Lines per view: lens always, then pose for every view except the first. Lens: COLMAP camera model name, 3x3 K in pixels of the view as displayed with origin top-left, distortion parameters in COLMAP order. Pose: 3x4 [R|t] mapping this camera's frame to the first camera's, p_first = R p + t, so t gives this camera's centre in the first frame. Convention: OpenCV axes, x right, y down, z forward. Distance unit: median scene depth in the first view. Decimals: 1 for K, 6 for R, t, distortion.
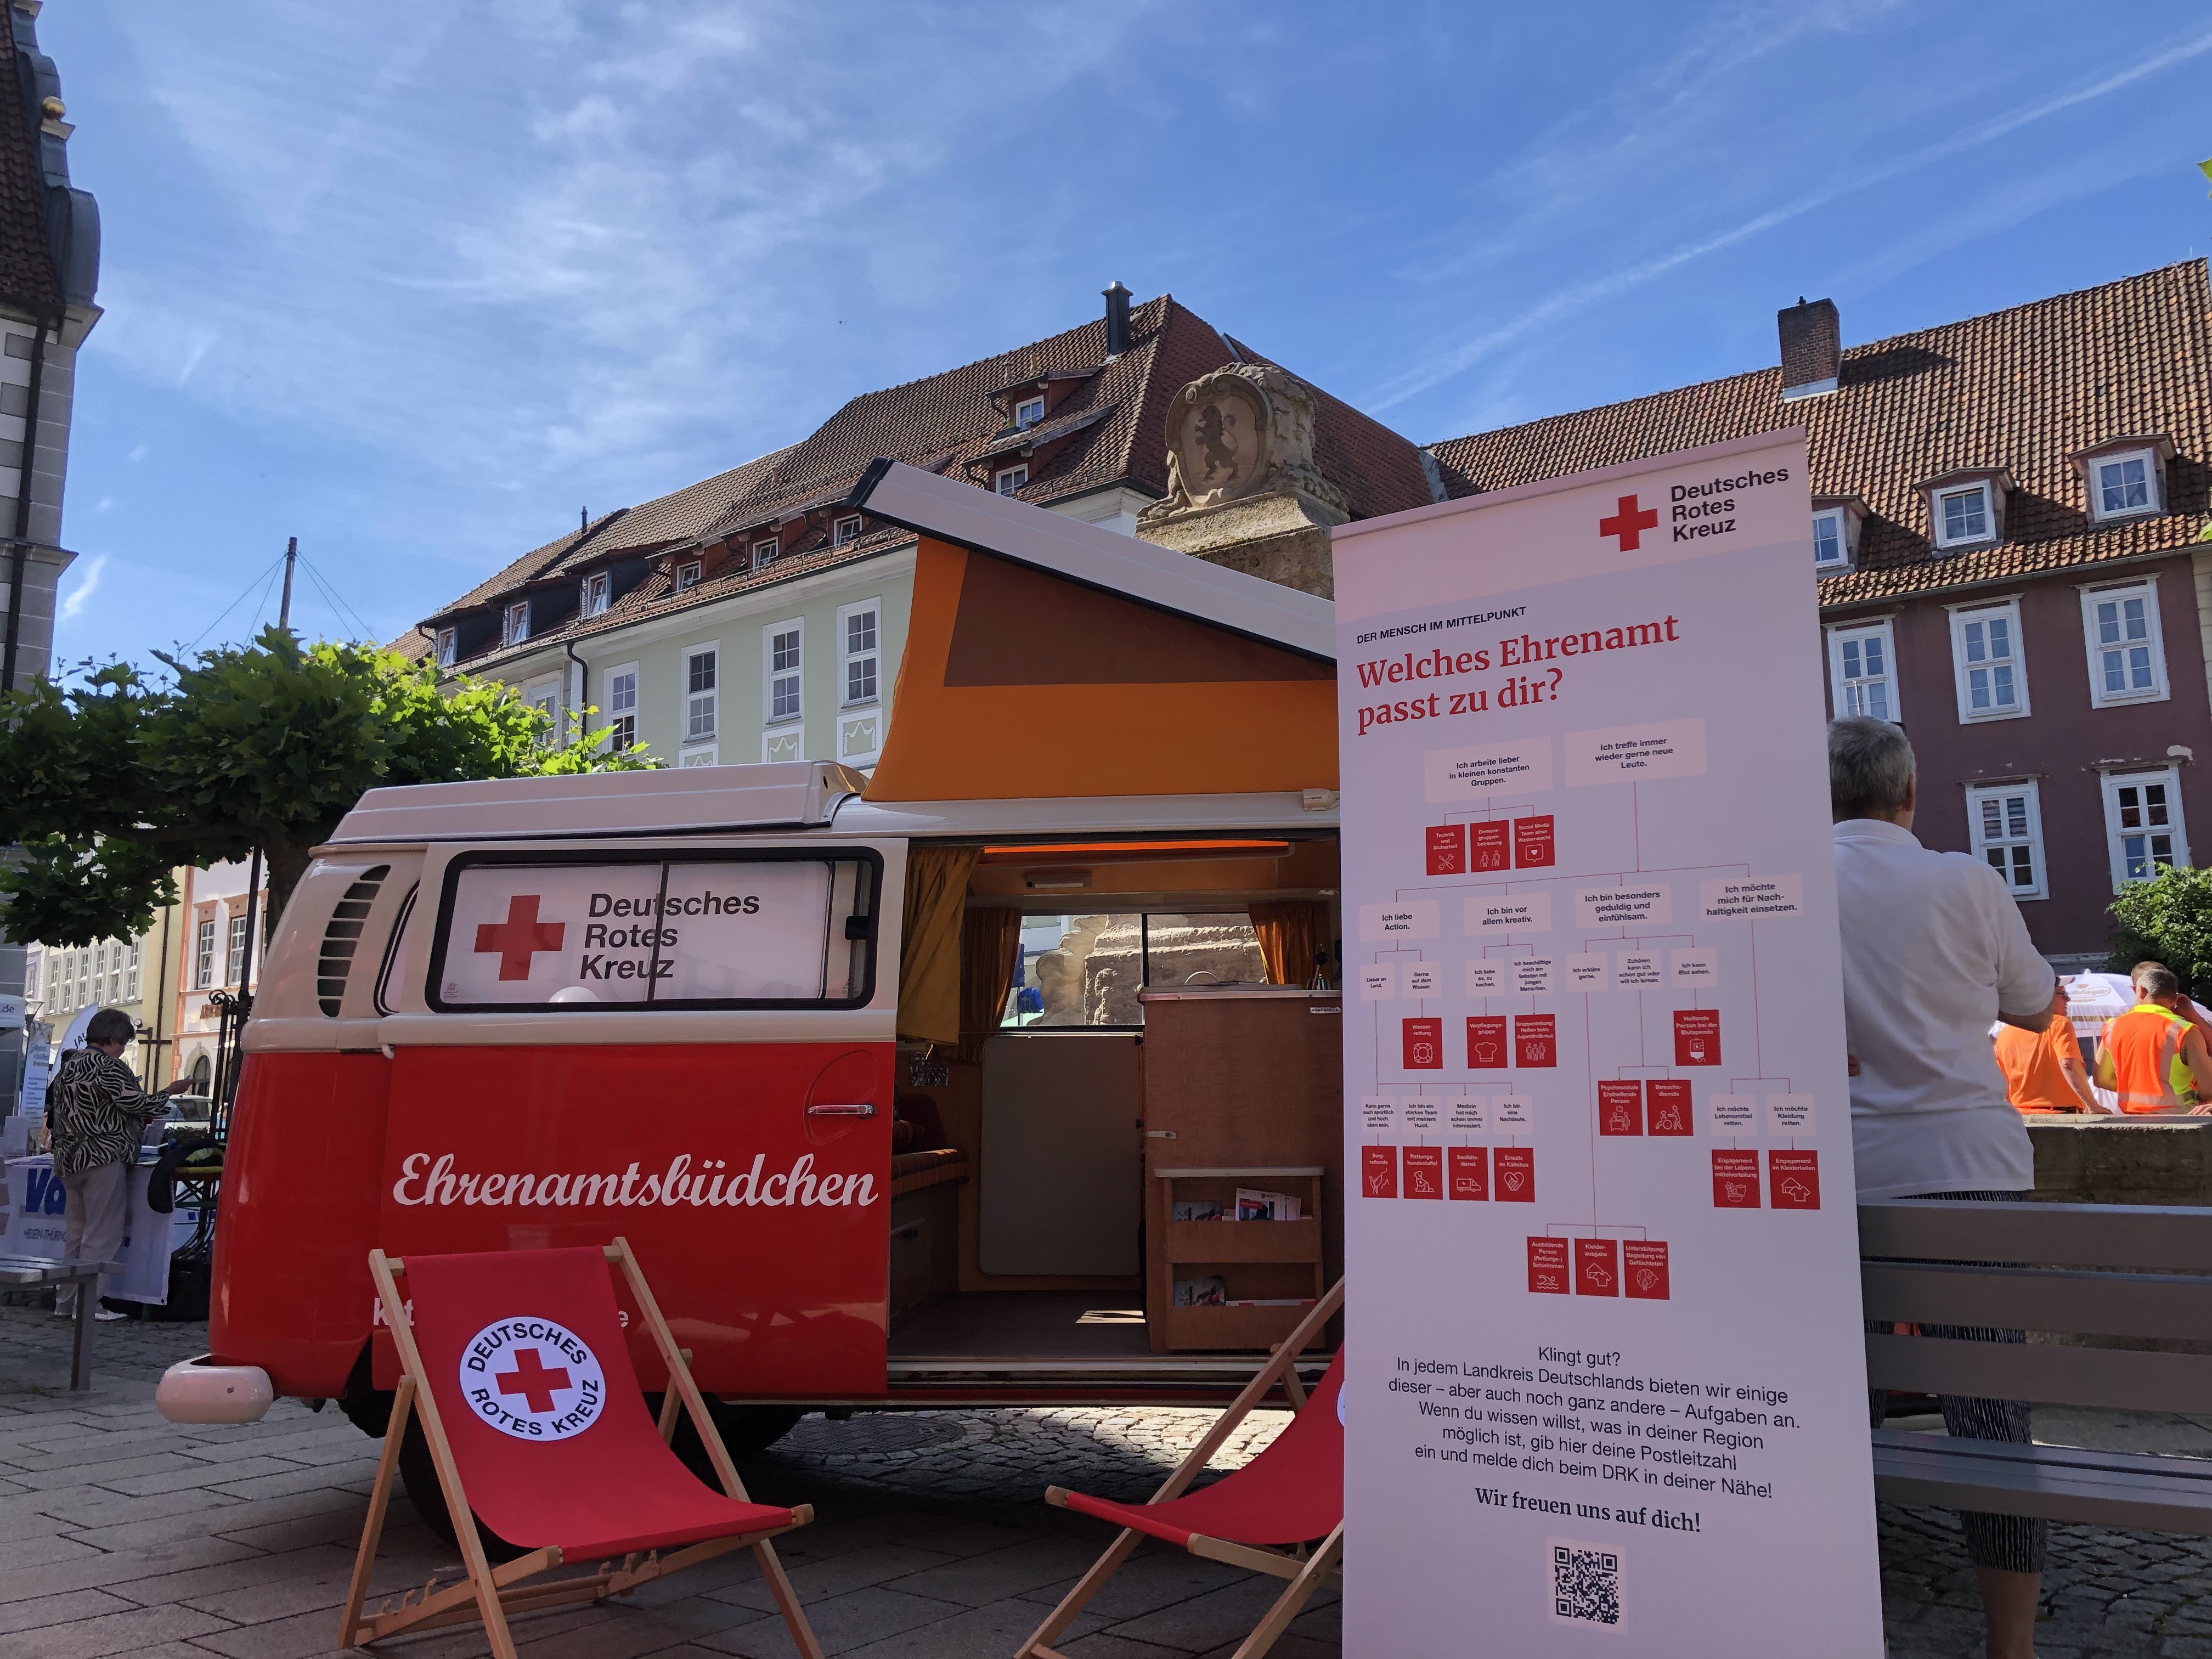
lens RADIAL K [[1826.7, 0, 1106.7], [0, 1826.7, 777.5], [0, 0, 1]] dist [0.017083, -0.008743]
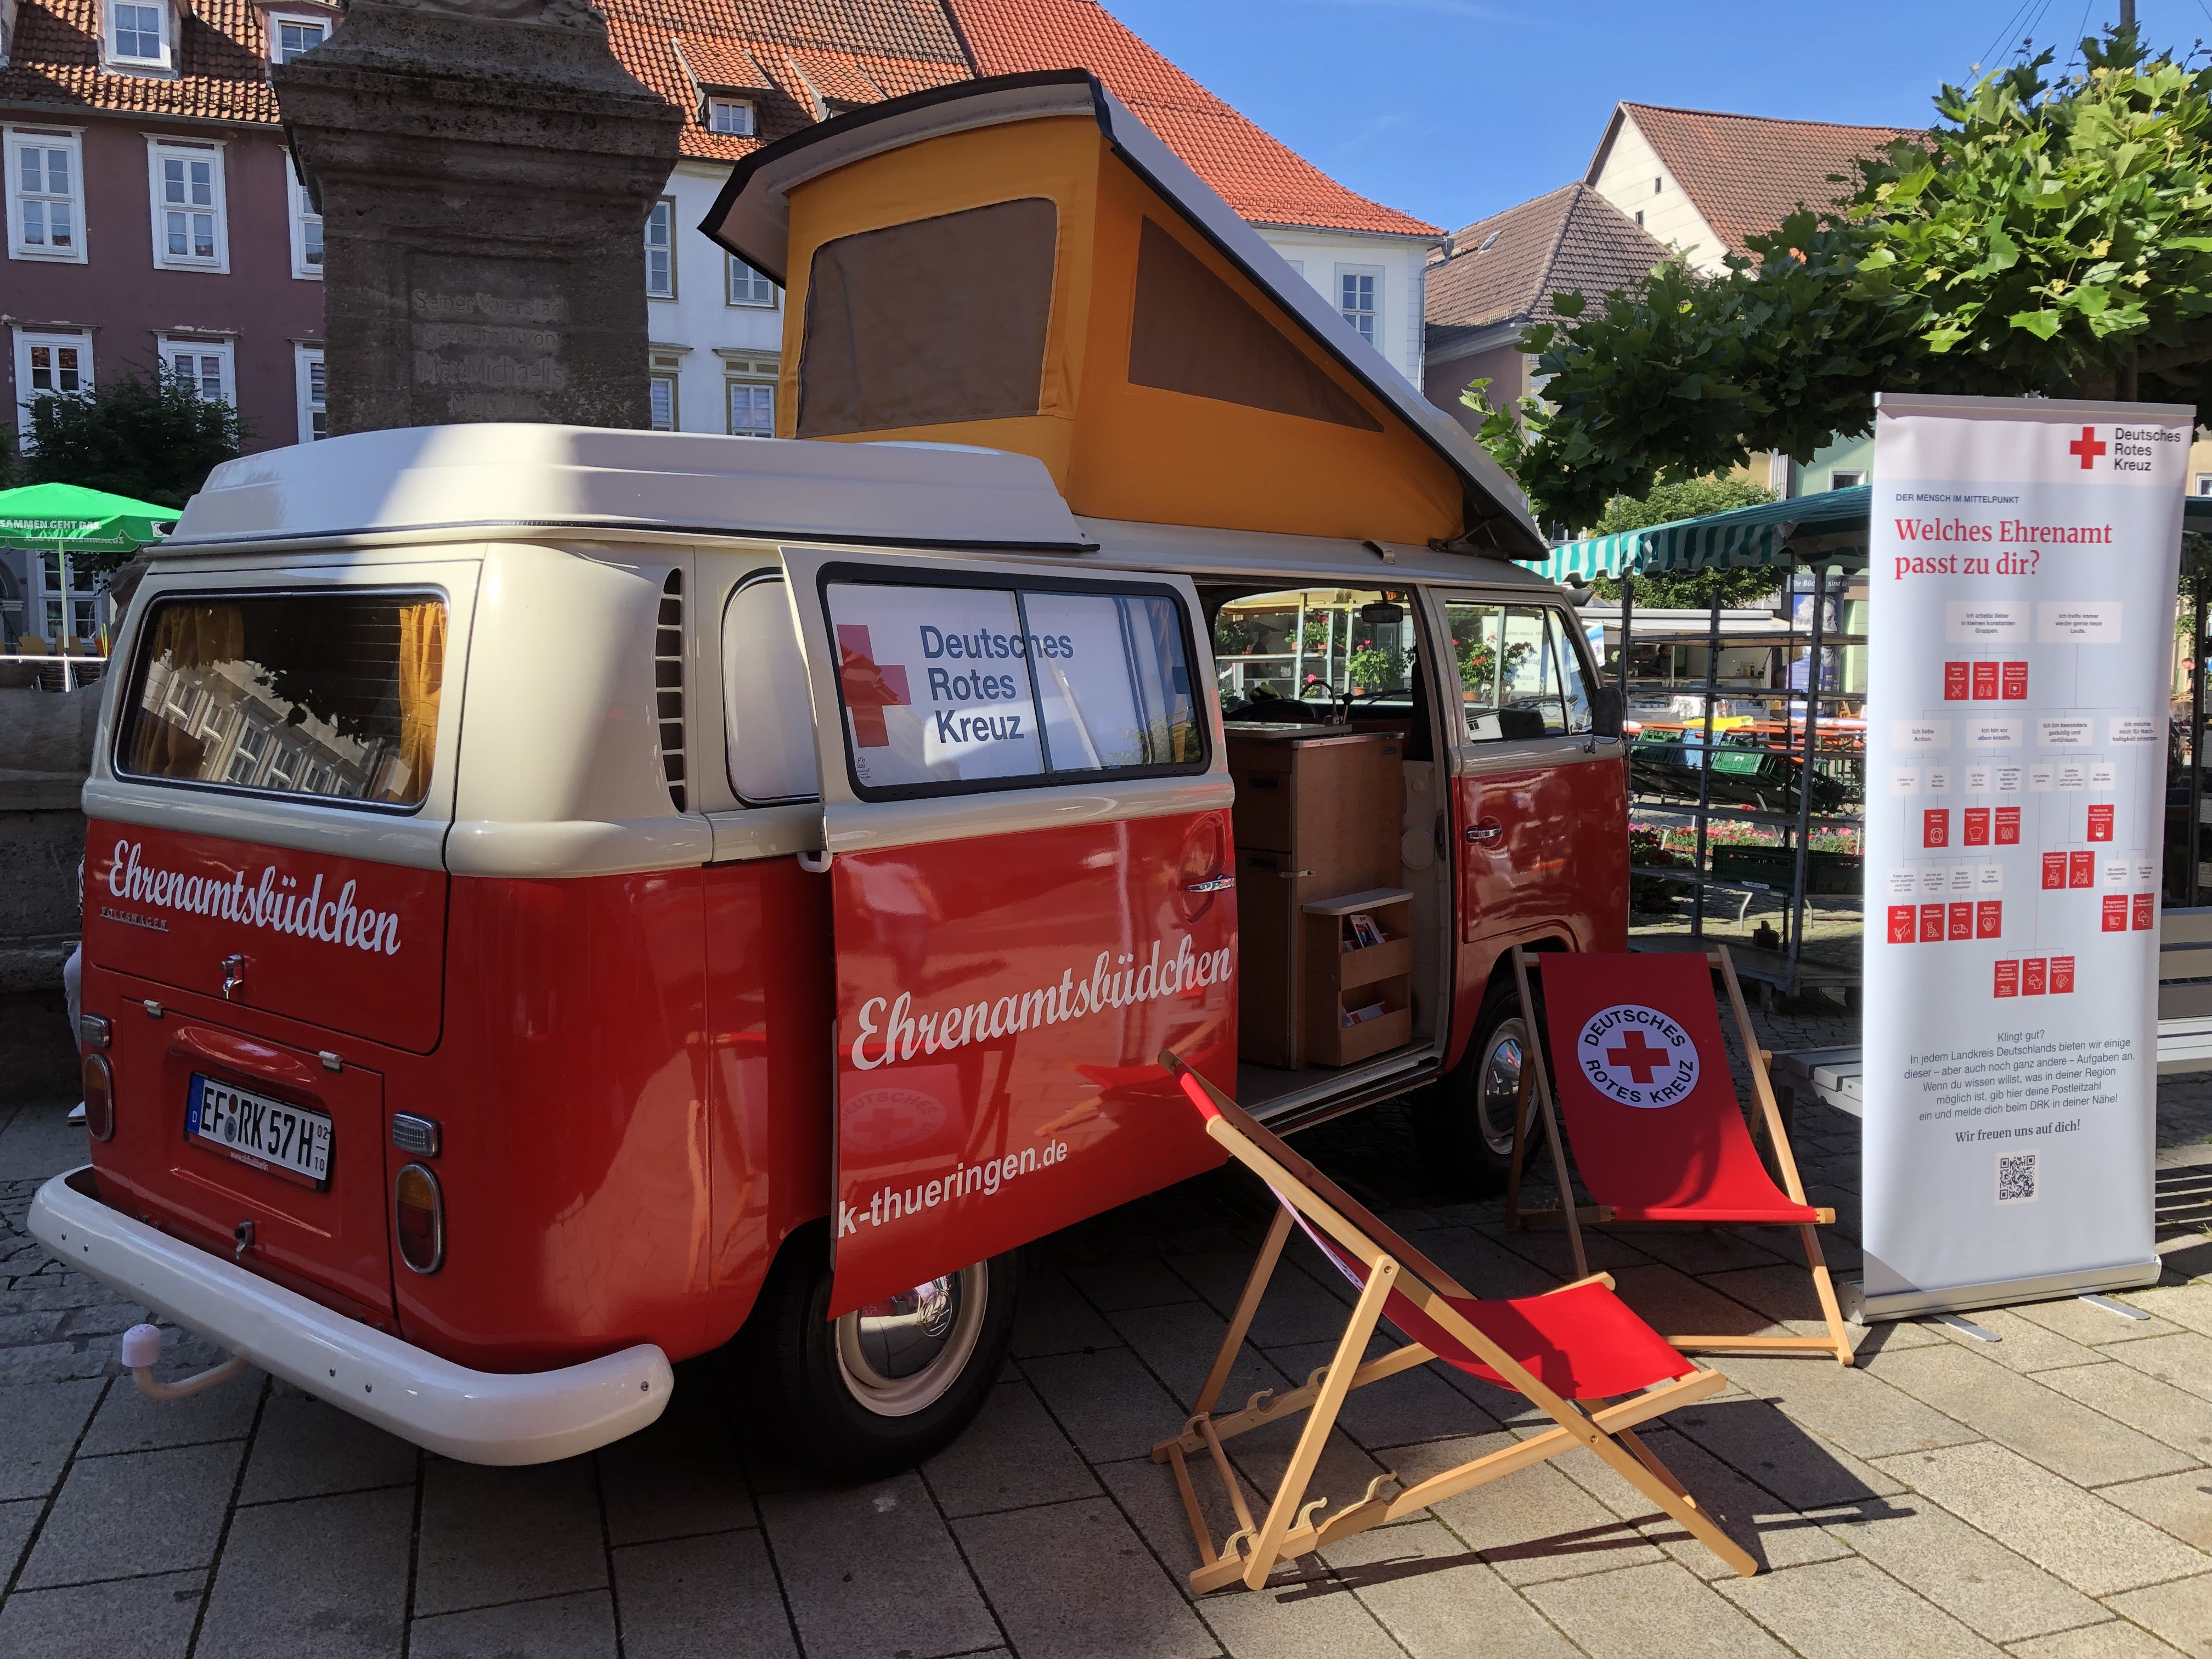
lens RADIAL K [[1822.2, 0, 1106.0], [0, 1822.2, 829.5], [0, 0, 1]] dist [0.027472, 0.001440]
pose [[0.592584, -0.083878, 0.801129, -1.277392], [-0.153364, 0.964623, 0.214436, -0.047350], [-0.790774, -0.249936, 0.558757, 0.749648]]
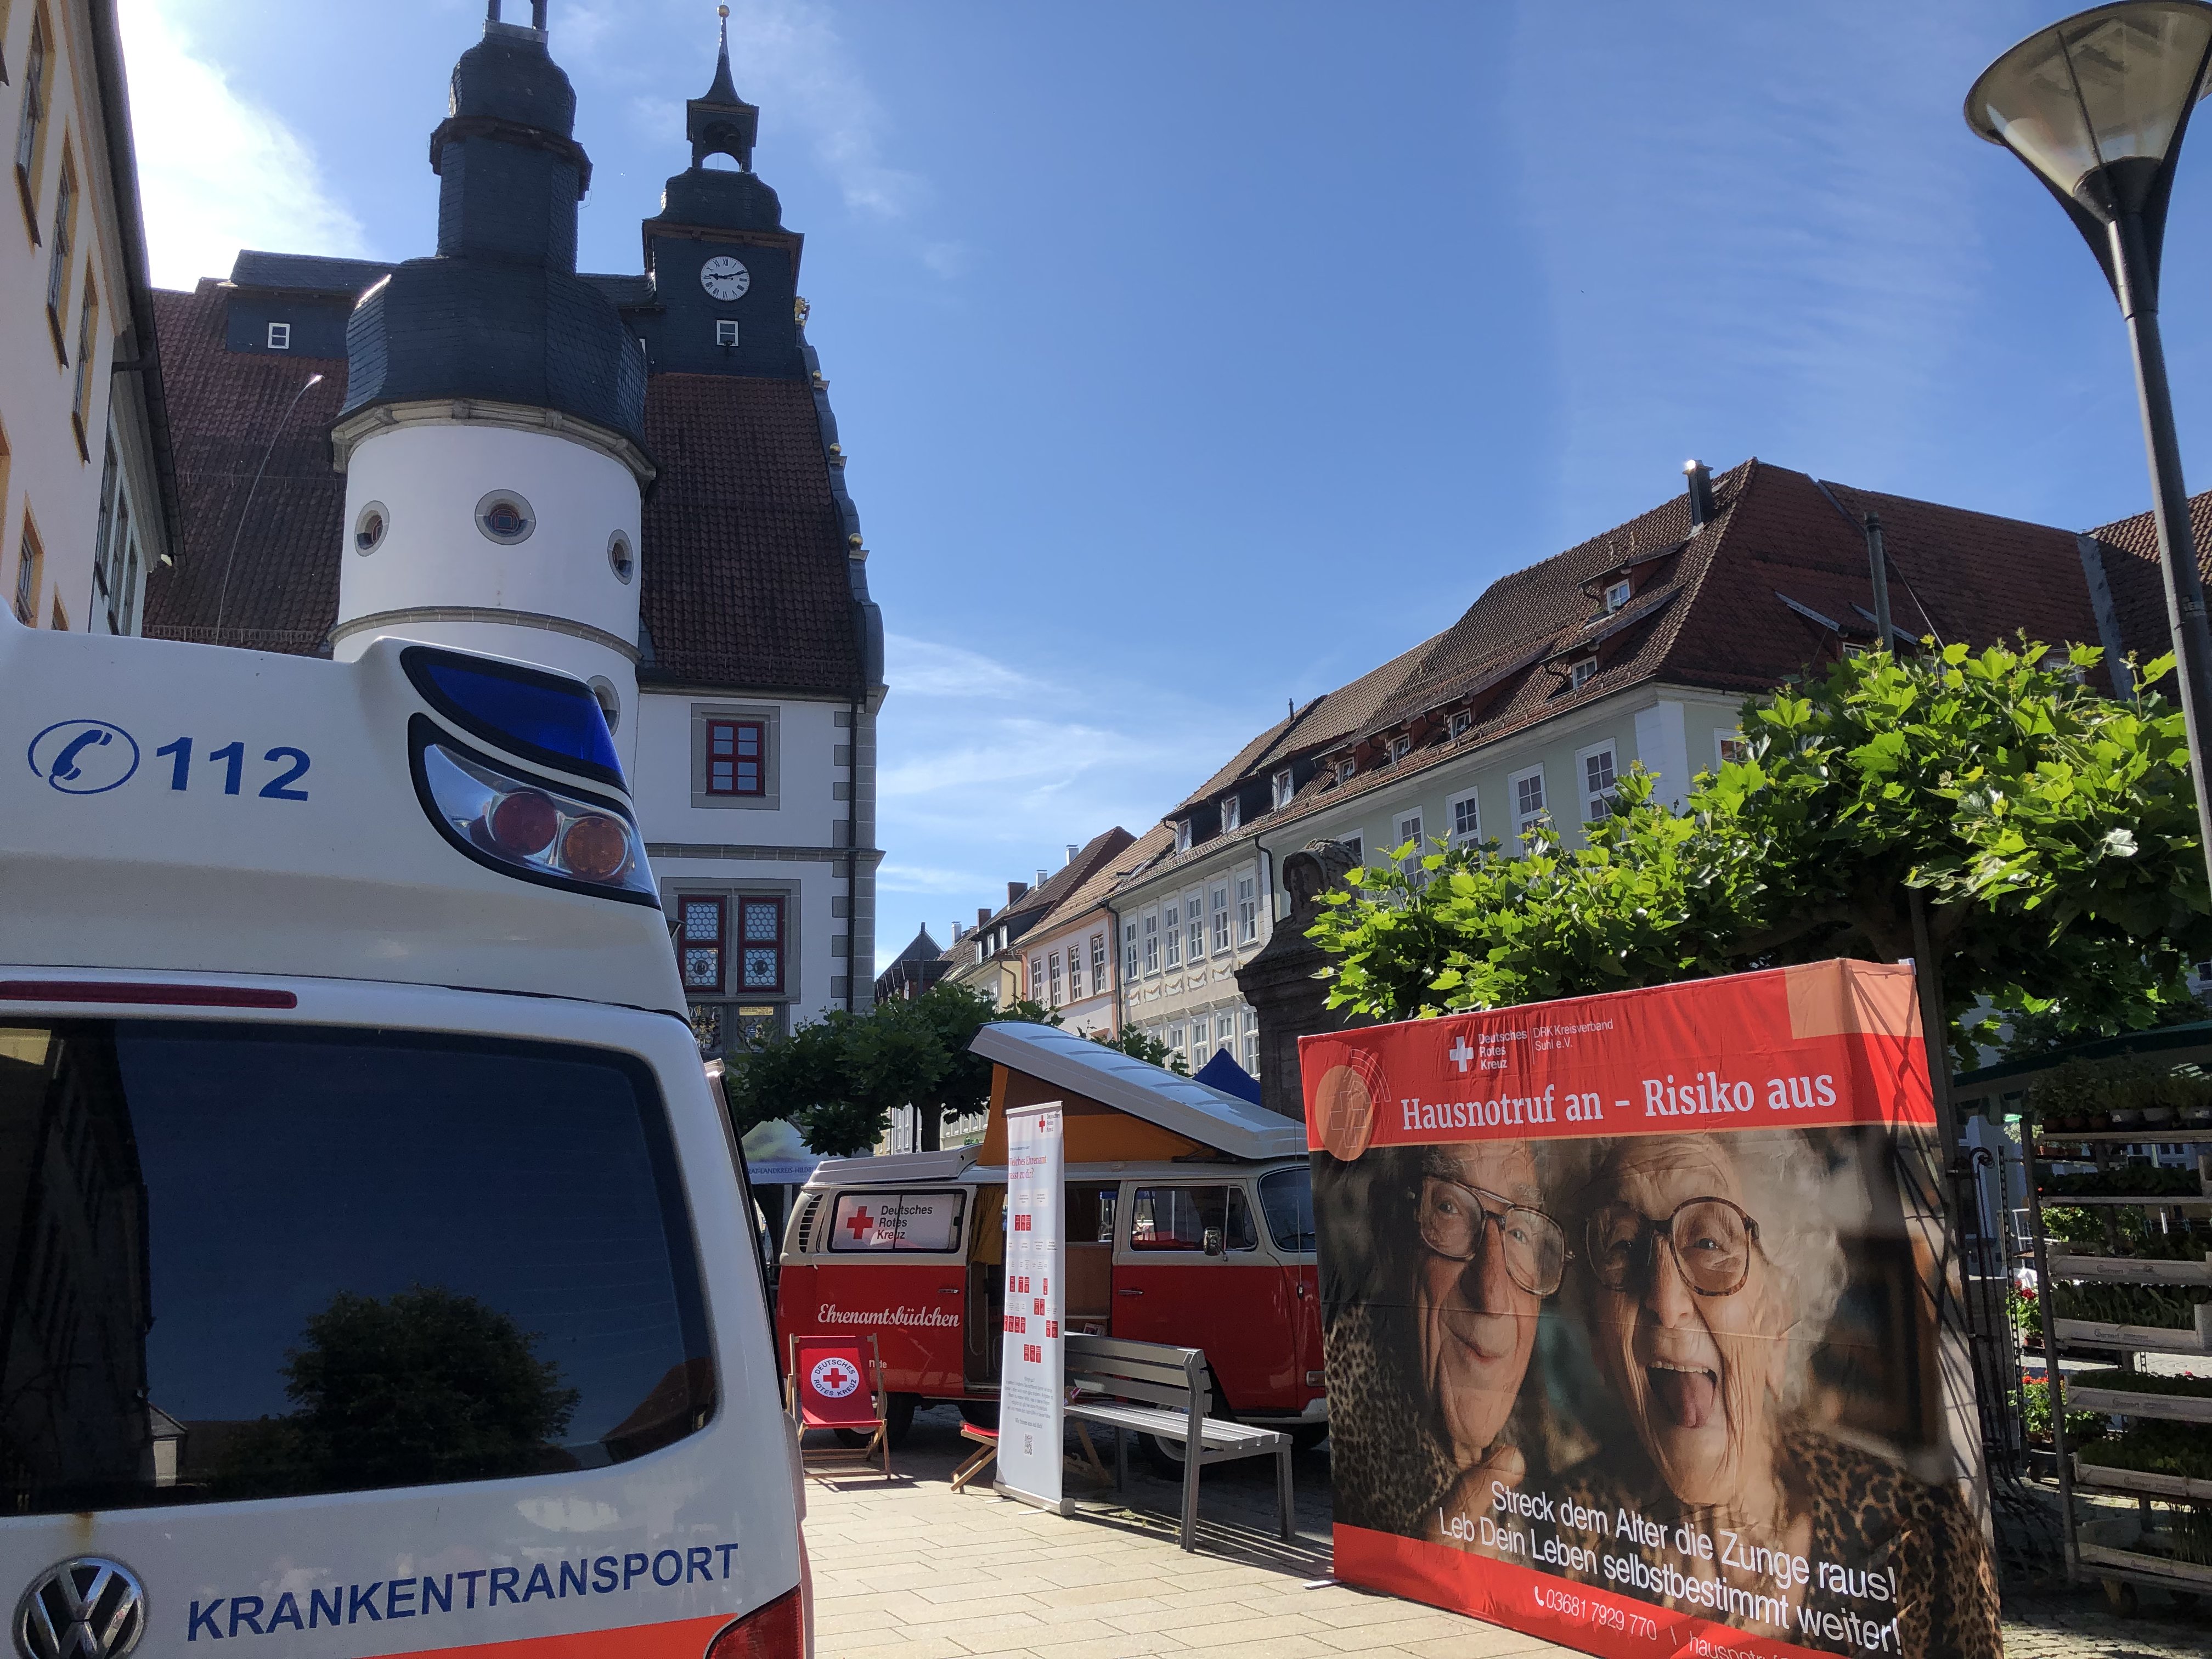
lens RADIAL K [[1822.2, 0, 1106.0], [0, 1822.2, 829.5], [0, 0, 1]] dist [0.027472, 0.001440]
pose [[0.894883, -0.093746, -0.436343, 1.920324], [0.088569, 0.995548, -0.032244, -0.577432], [0.437423, -0.009792, 0.899202, -1.989641]]
